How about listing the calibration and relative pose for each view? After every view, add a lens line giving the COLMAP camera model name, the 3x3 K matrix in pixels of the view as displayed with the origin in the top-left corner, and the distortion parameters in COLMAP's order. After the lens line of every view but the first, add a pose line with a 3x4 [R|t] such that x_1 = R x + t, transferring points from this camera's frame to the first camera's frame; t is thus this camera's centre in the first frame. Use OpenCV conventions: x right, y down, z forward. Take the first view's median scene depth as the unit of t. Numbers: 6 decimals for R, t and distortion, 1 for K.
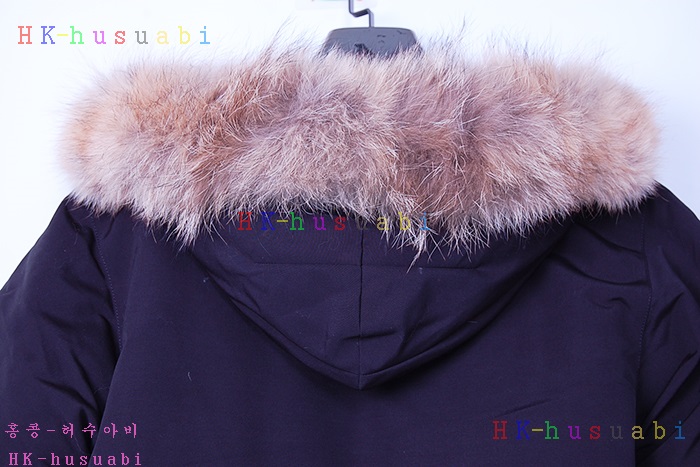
lens RADIAL K [[1259.0, 0, 353.9], [0, 1259.0, 232.9], [0, 0, 1]] dist [0.016024, 0.000000]
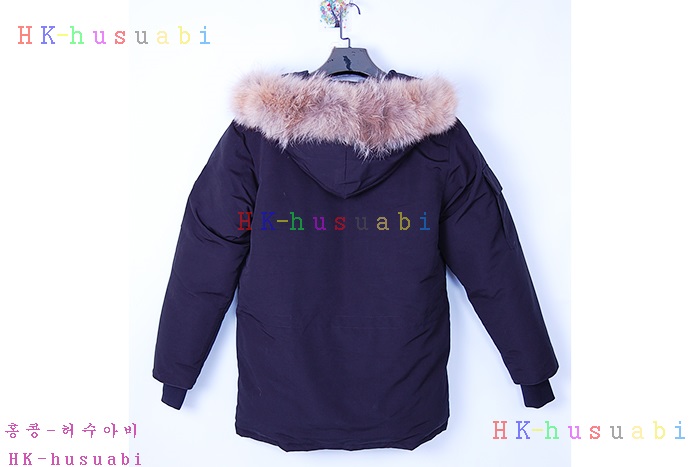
lens RADIAL K [[852.1, 0, 348.1], [0, 852.1, 233.7], [0, 0, 1]] dist [-0.036922, 0.000000]
pose [[0.999465, 0.004060, 0.032461, -0.049747], [-0.015450, 0.933220, 0.358973, -0.495460], [-0.028836, -0.359283, 0.932783, -0.828001]]
